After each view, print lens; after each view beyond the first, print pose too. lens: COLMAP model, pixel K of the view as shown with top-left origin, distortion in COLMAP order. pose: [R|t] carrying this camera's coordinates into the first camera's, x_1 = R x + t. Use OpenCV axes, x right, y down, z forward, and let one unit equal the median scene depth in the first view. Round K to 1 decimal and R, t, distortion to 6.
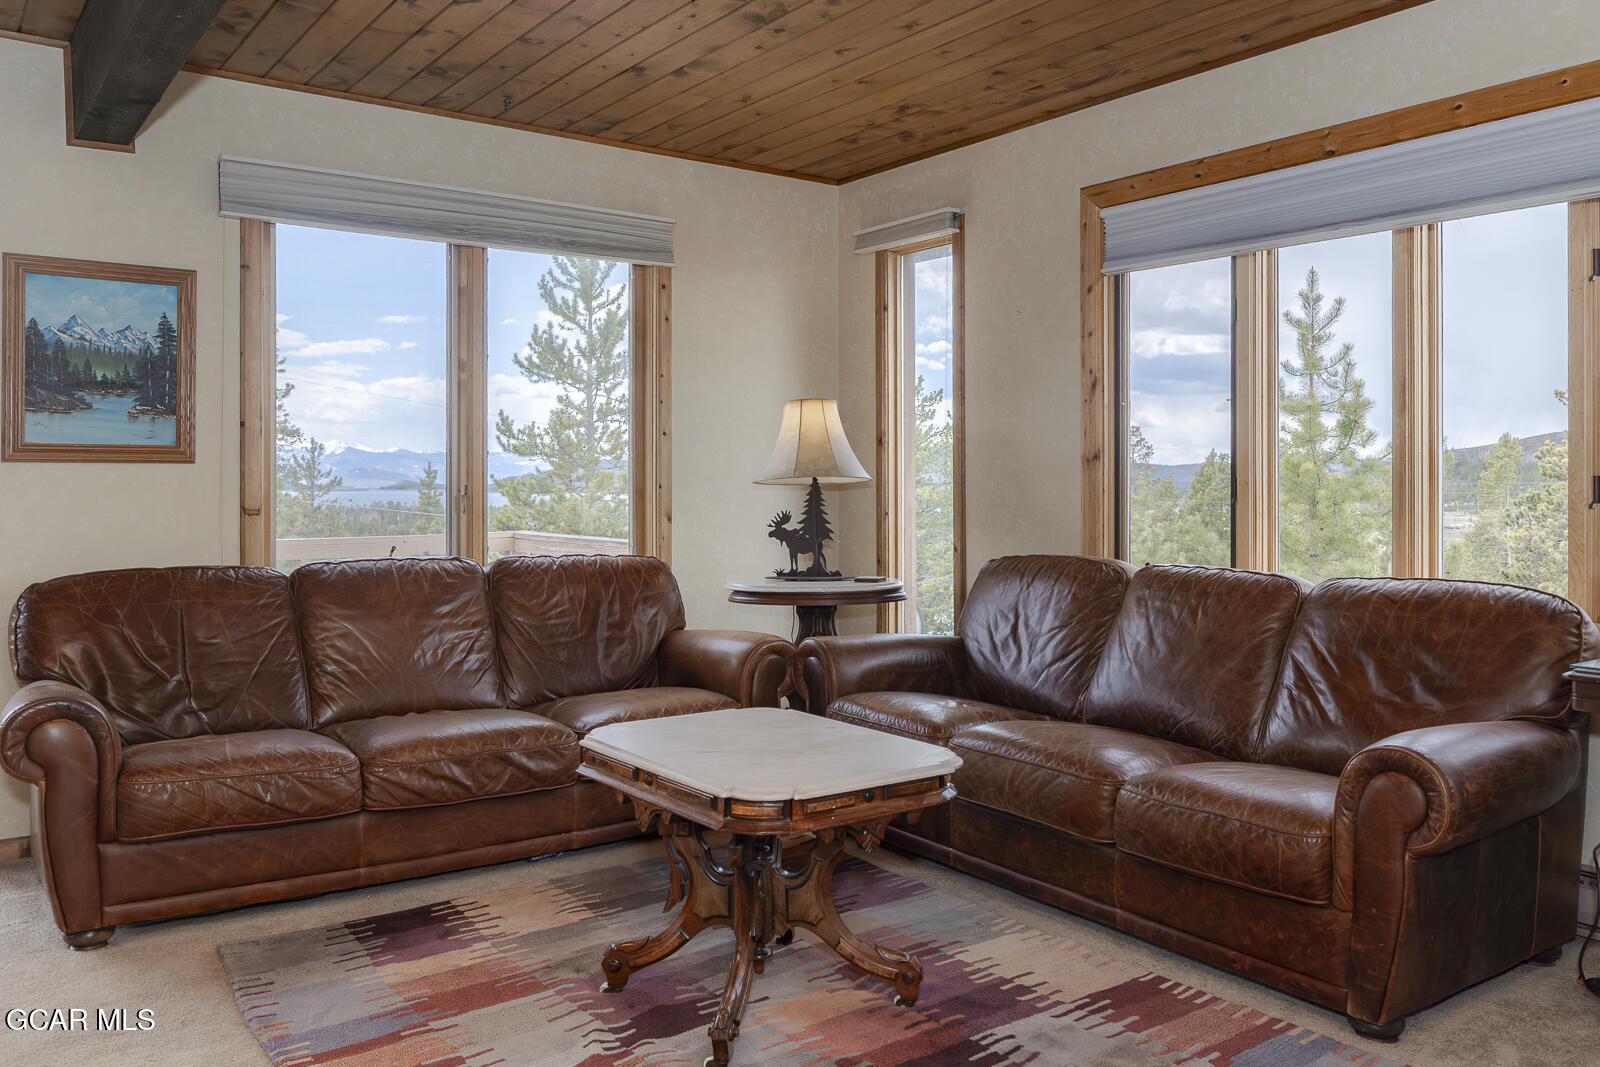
lens RADIAL K [[1269.0, 0, 878.9], [0, 1269.0, 491.0], [0, 0, 1]] dist [0.004508, -0.000154]
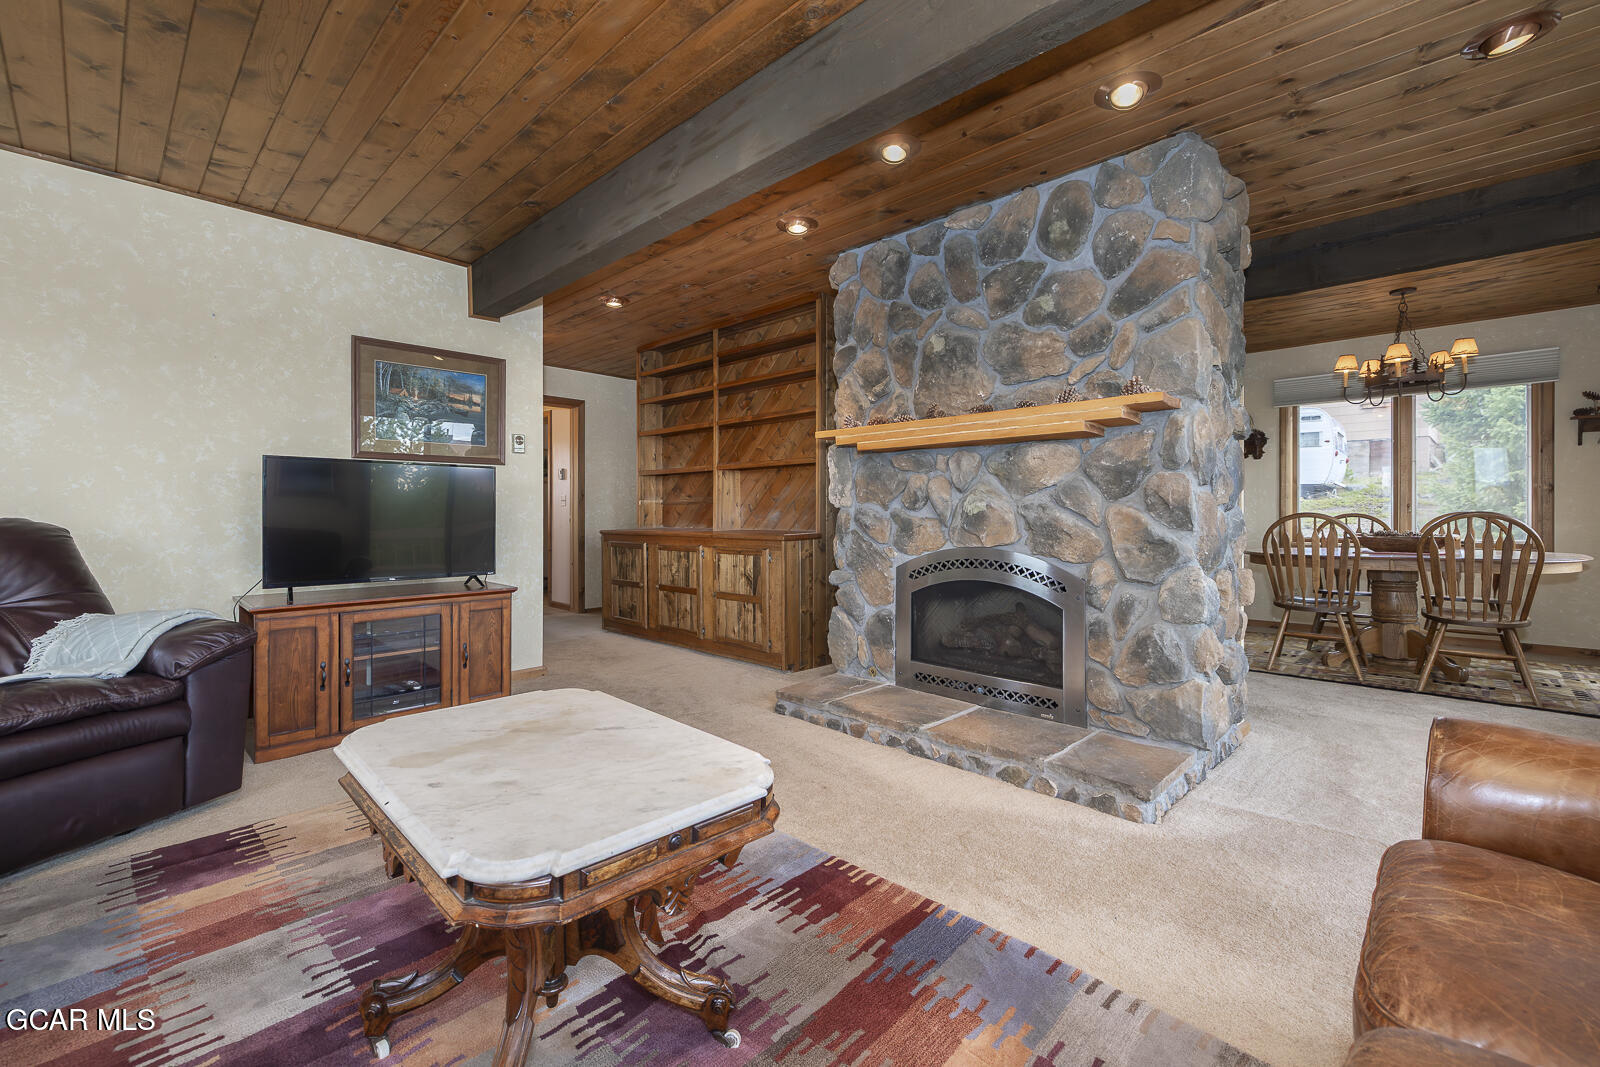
lens RADIAL K [[676.5, 0, 796.2], [0, 676.5, 517.4], [0, 0, 1]] dist [0.002768, 0.000683]
pose [[-0.991128, -0.002490, -0.132890, -0.142949], [-0.004419, 0.999889, 0.014221, 0.020366], [0.132839, 0.014682, -0.991029, 1.060381]]
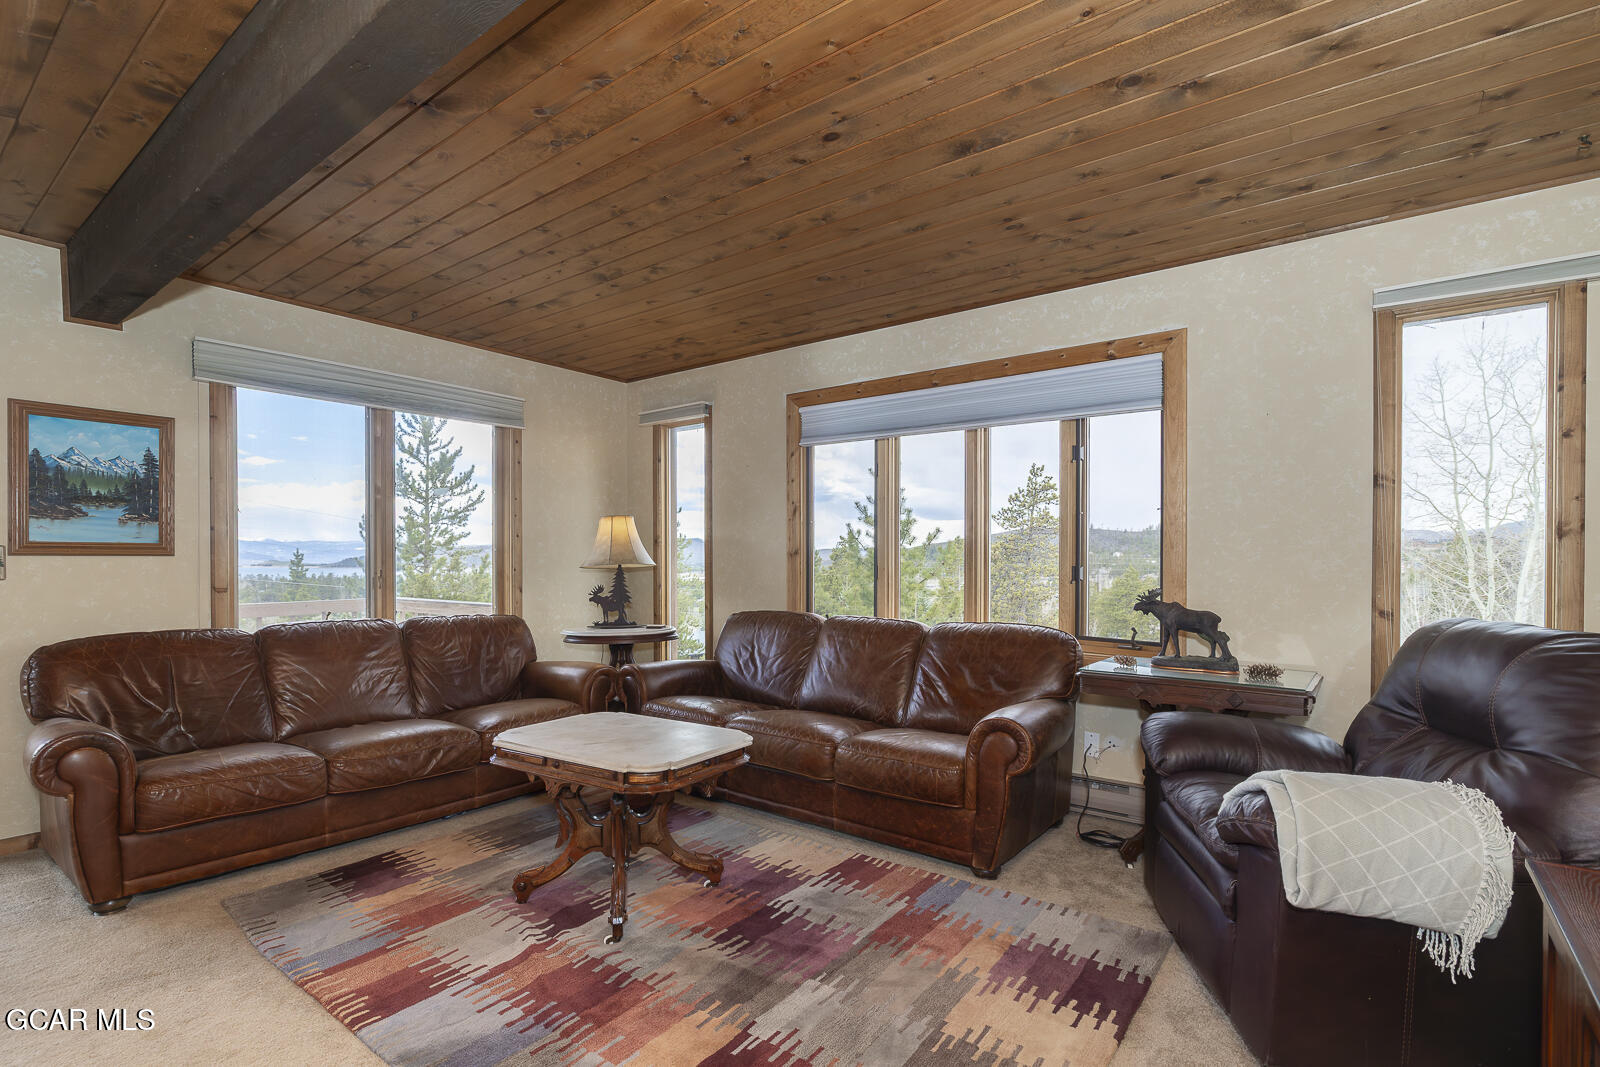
lens RADIAL K [[747.4, 0, 802.9], [0, 747.4, 574.2], [0, 0, 1]] dist [0.002540, -0.000263]
pose [[0.966276, -0.004795, 0.257465, -0.088895], [0.002141, 0.999942, 0.010589, -0.009766], [-0.257500, -0.009681, 0.966230, 0.027034]]
